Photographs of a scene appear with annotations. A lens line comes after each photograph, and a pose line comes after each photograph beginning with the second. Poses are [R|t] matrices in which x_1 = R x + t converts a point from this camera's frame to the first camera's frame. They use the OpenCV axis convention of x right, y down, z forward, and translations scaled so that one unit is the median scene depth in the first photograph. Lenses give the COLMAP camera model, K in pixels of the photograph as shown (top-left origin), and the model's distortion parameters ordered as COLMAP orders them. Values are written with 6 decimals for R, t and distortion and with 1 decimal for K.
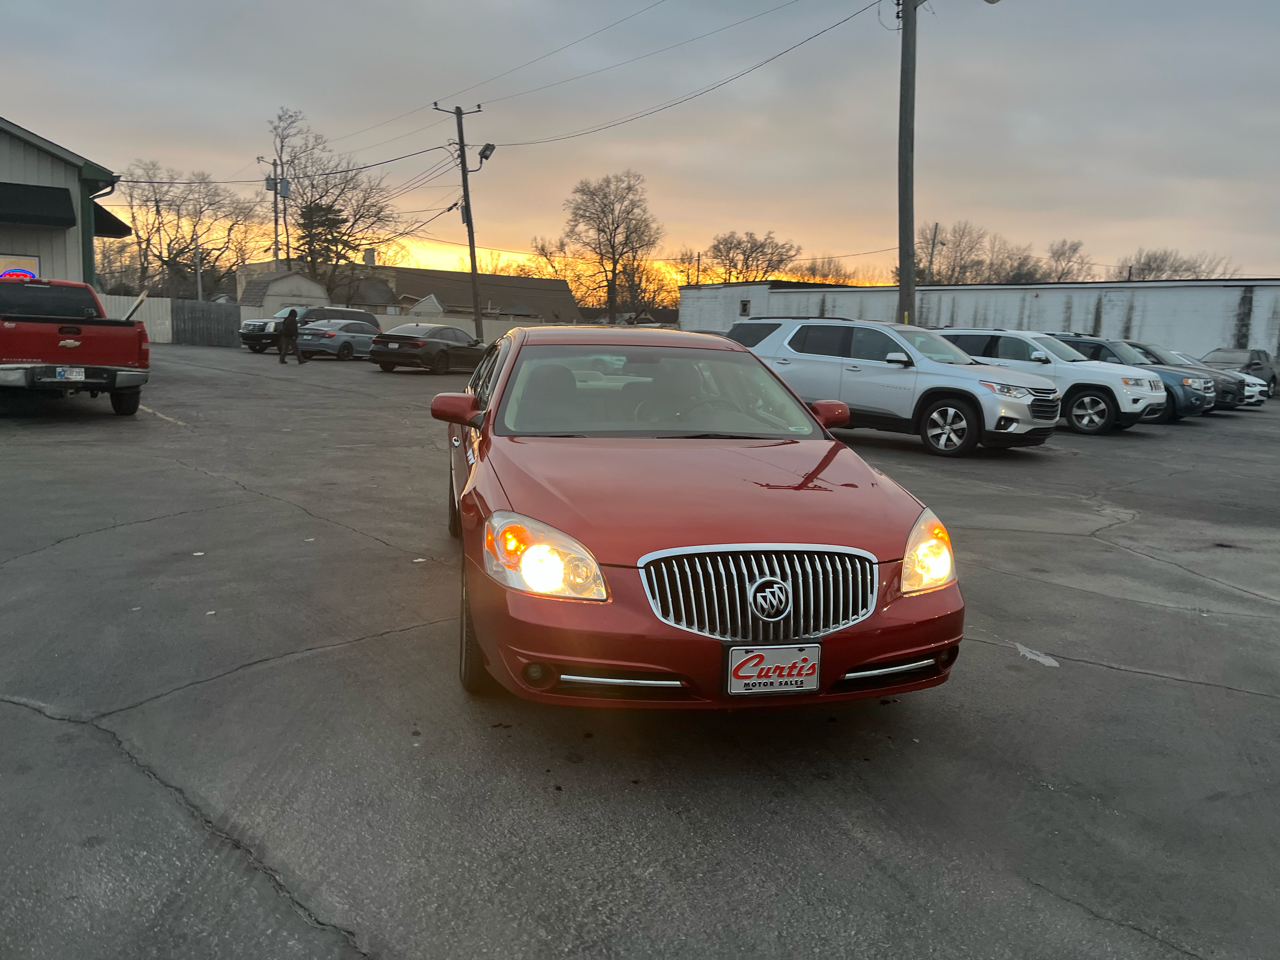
lens RADIAL K [[980.2, 0, 660.0], [0, 980.2, 477.4], [0, 0, 1]] dist [0.060207, -0.061814]
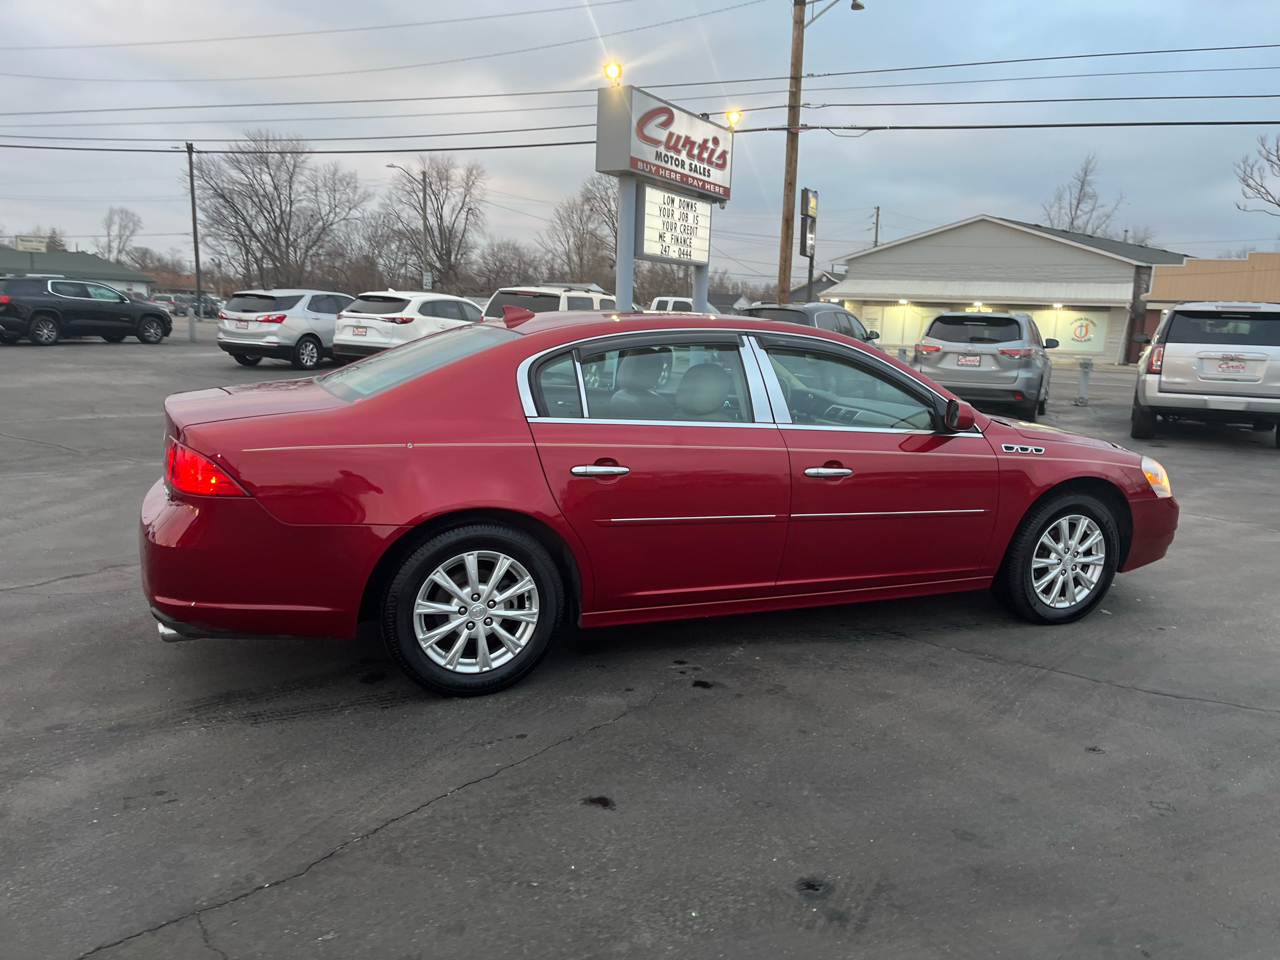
lens RADIAL K [[963.3, 0, 661.7], [0, 963.3, 484.0], [0, 0, 1]] dist [0.051799, -0.059822]
pose [[-0.183932, -0.215399, 0.959048, -0.144084], [0.099682, 0.966576, 0.236208, -0.034556], [-0.977871, 0.139046, -0.156313, 0.193887]]
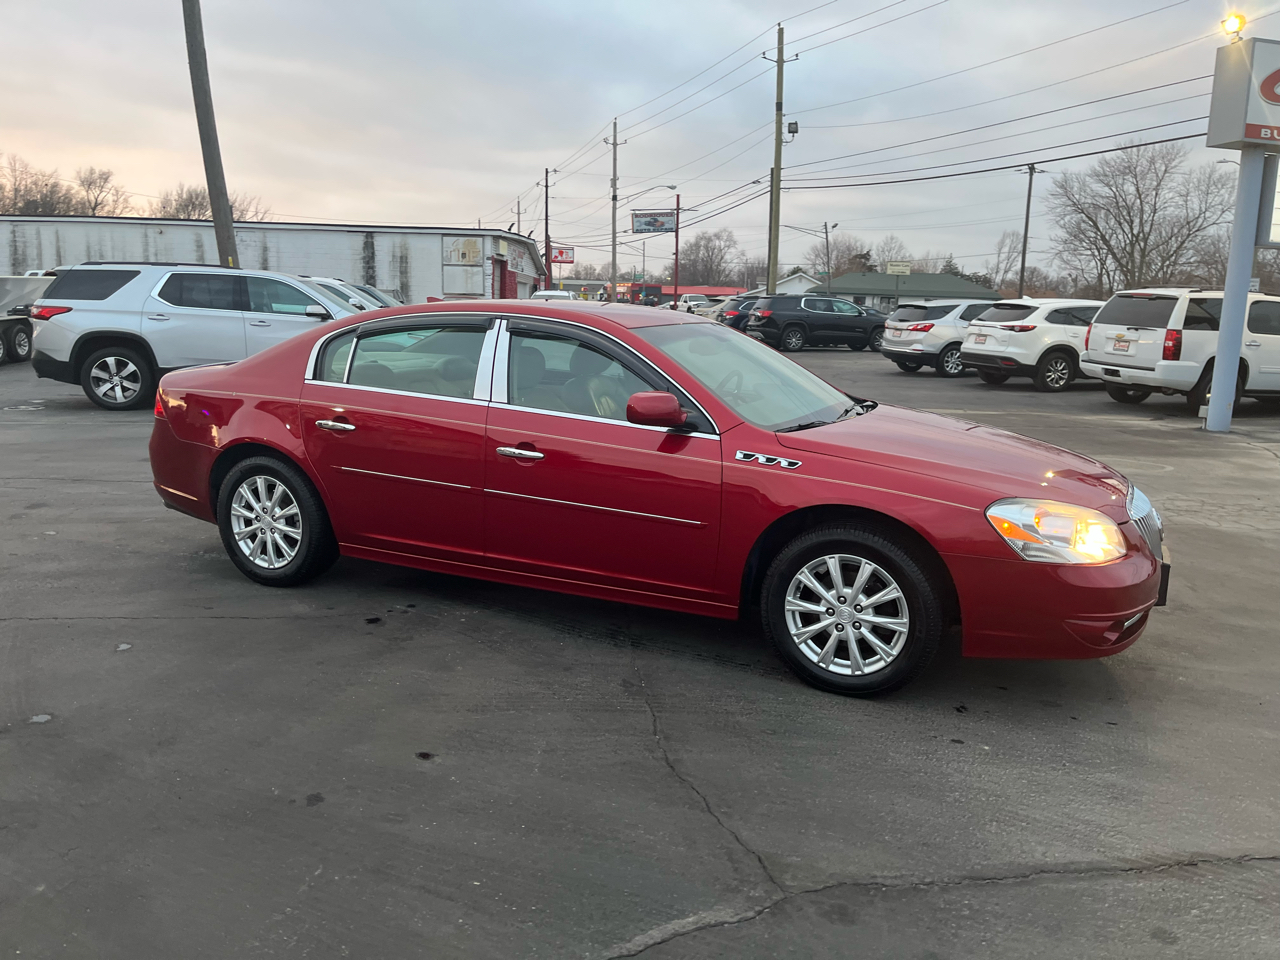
lens RADIAL K [[973.9, 0, 659.7], [0, 973.9, 470.9], [0, 0, 1]] dist [0.065564, -0.083688]
pose [[0.610181, -0.158338, 0.776278, -0.117322], [0.112700, 0.987208, 0.112776, -0.015176], [-0.784205, 0.018673, 0.620221, 0.064559]]
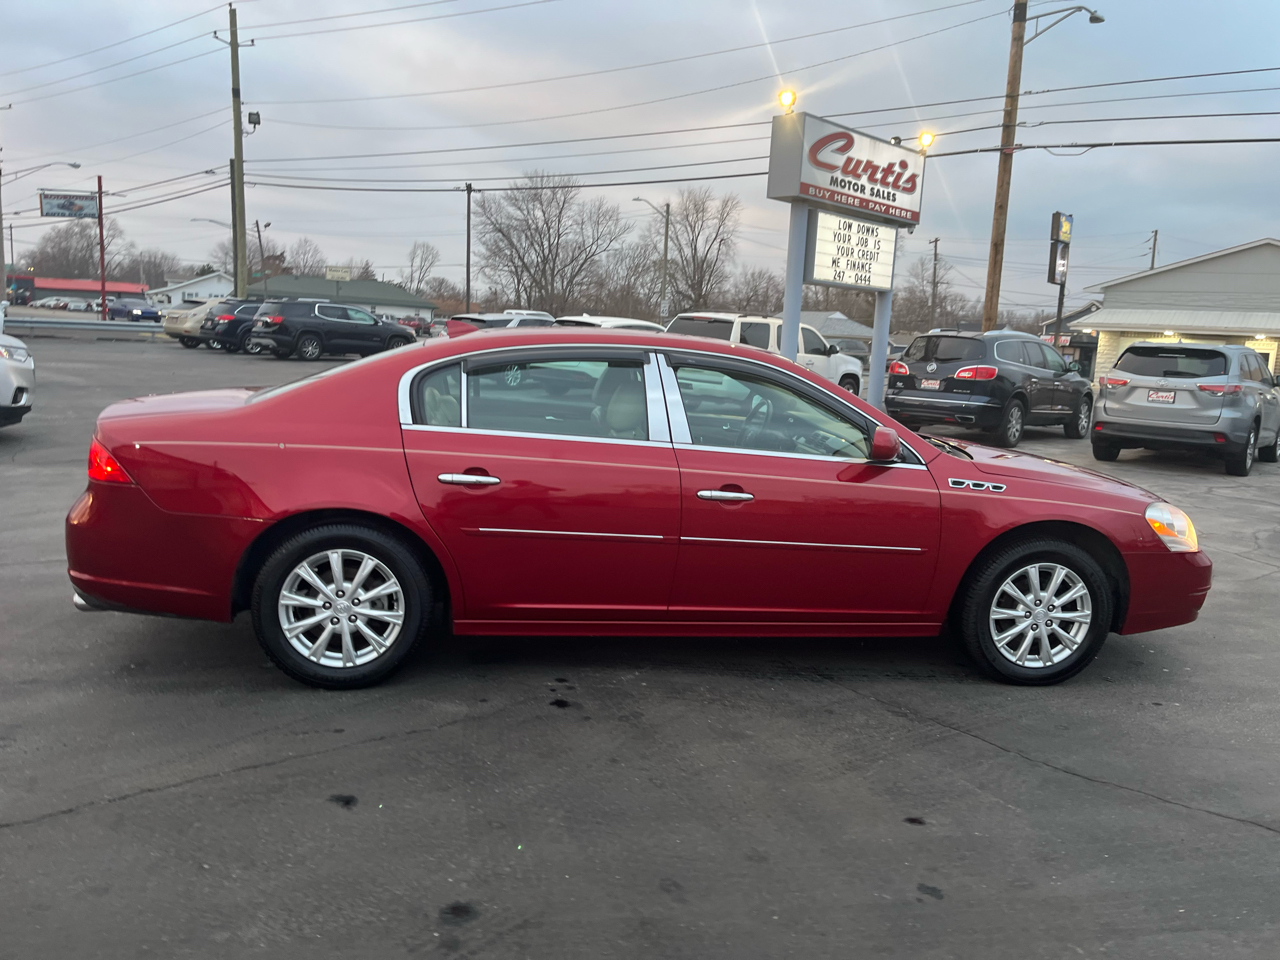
lens RADIAL K [[967.2, 0, 664.2], [0, 967.2, 467.7], [0, 0, 1]] dist [0.057086, -0.062277]
pose [[0.072068, -0.174485, 0.982019, -0.145612], [0.096383, 0.981190, 0.167264, -0.028852], [-0.992732, 0.082596, 0.087530, 0.151472]]
